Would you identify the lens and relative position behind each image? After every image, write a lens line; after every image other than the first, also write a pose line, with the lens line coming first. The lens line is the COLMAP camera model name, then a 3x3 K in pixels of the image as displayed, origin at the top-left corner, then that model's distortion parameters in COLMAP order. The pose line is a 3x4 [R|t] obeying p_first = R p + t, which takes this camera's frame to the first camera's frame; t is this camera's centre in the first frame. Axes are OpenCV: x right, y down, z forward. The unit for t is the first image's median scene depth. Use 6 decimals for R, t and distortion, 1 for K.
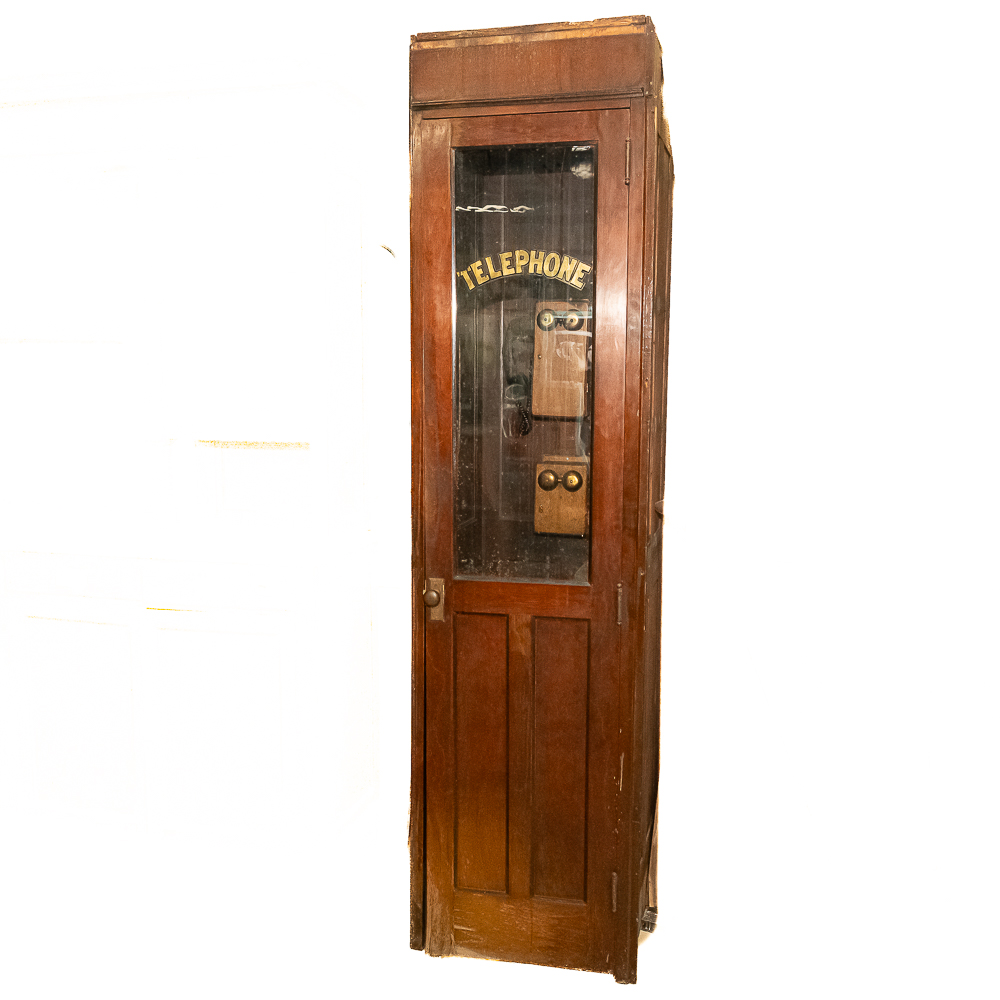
lens RADIAL K [[1010.1, 0, 504.0], [0, 1010.1, 506.2], [0, 0, 1]] dist [0.006908, 0.000000]
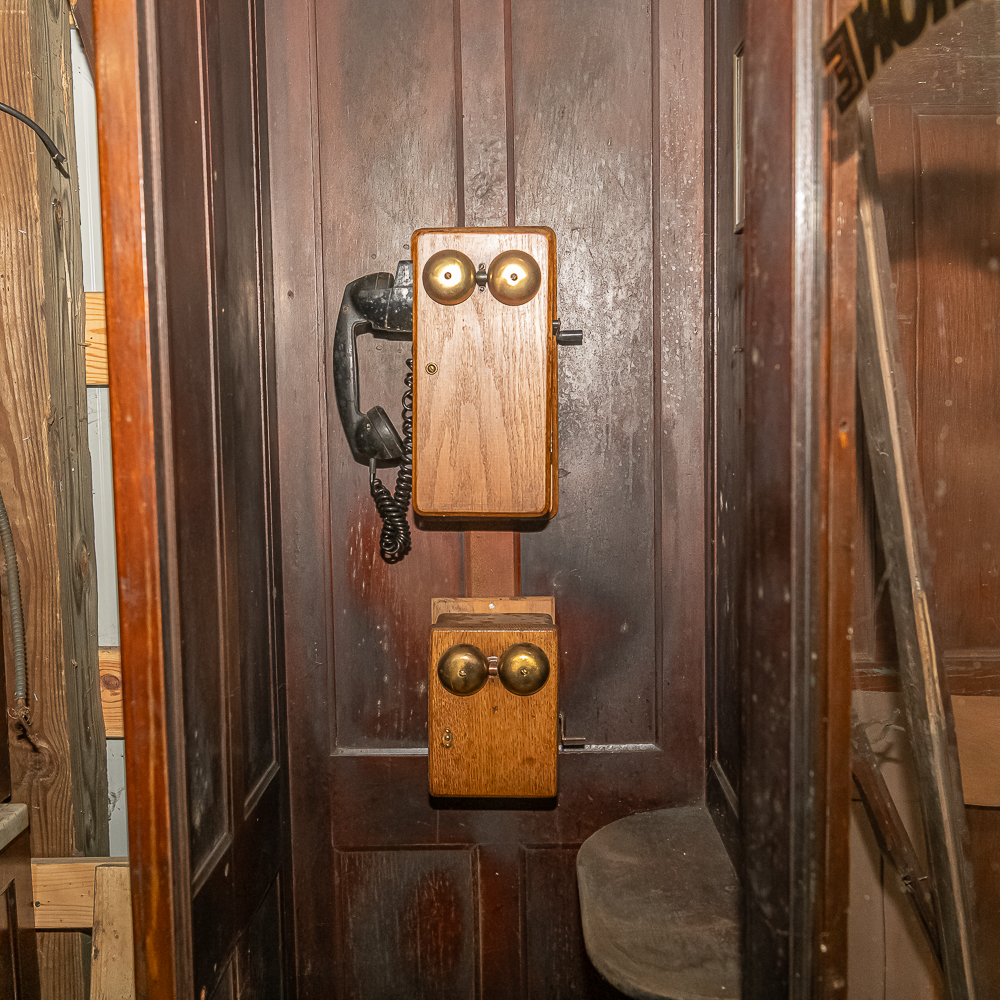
lens RADIAL K [[1207.2, 0, 498.0], [0, 1207.2, 494.7], [0, 0, 1]] dist [0.019690, 0.000000]
pose [[0.966995, -0.045284, 0.250740, -0.070710], [0.056561, 0.997678, -0.037951, -0.088043], [-0.248439, 0.050880, 0.967310, 0.598465]]
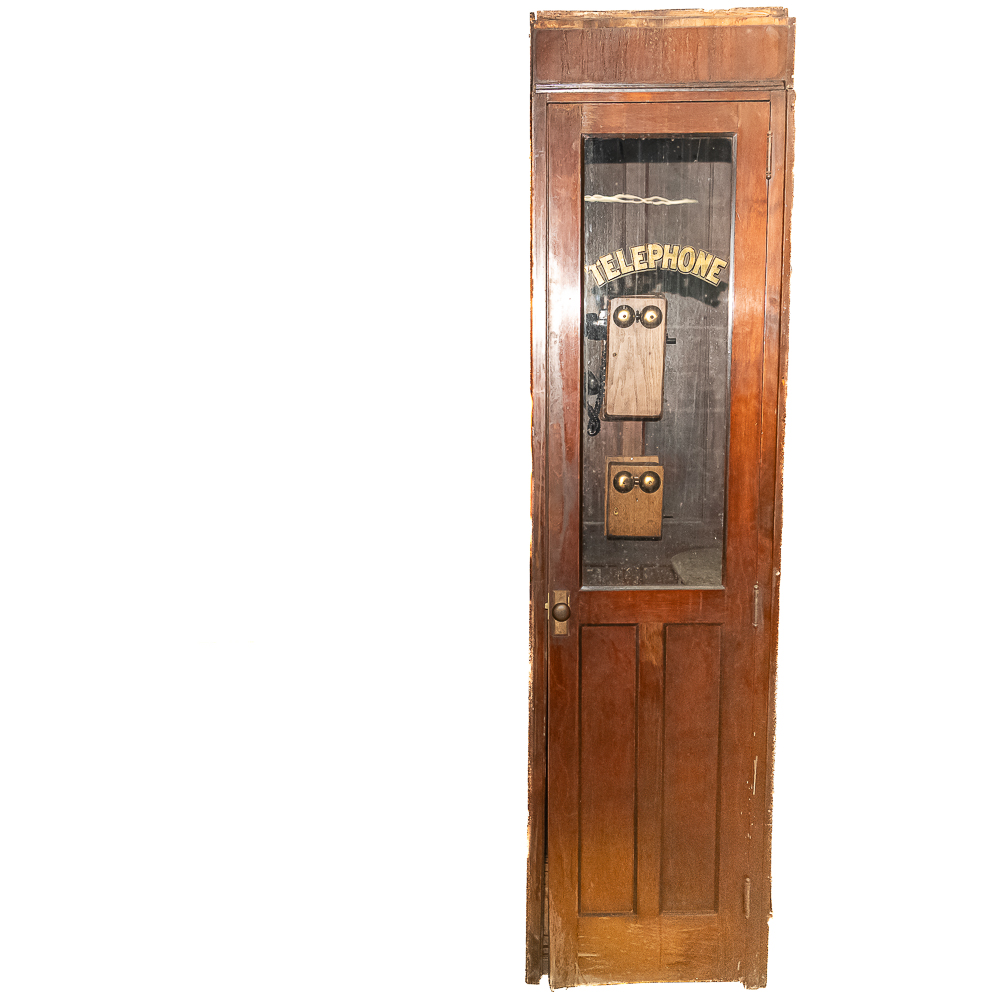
lens RADIAL K [[1010.1, 0, 498.6], [0, 1010.1, 502.8], [0, 0, 1]] dist [0.006908, 0.000000]
pose [[0.975159, -0.039732, 0.217916, -0.328211], [0.039333, 0.999207, 0.006171, -0.018566], [-0.217988, 0.002553, 0.975948, 0.090766]]
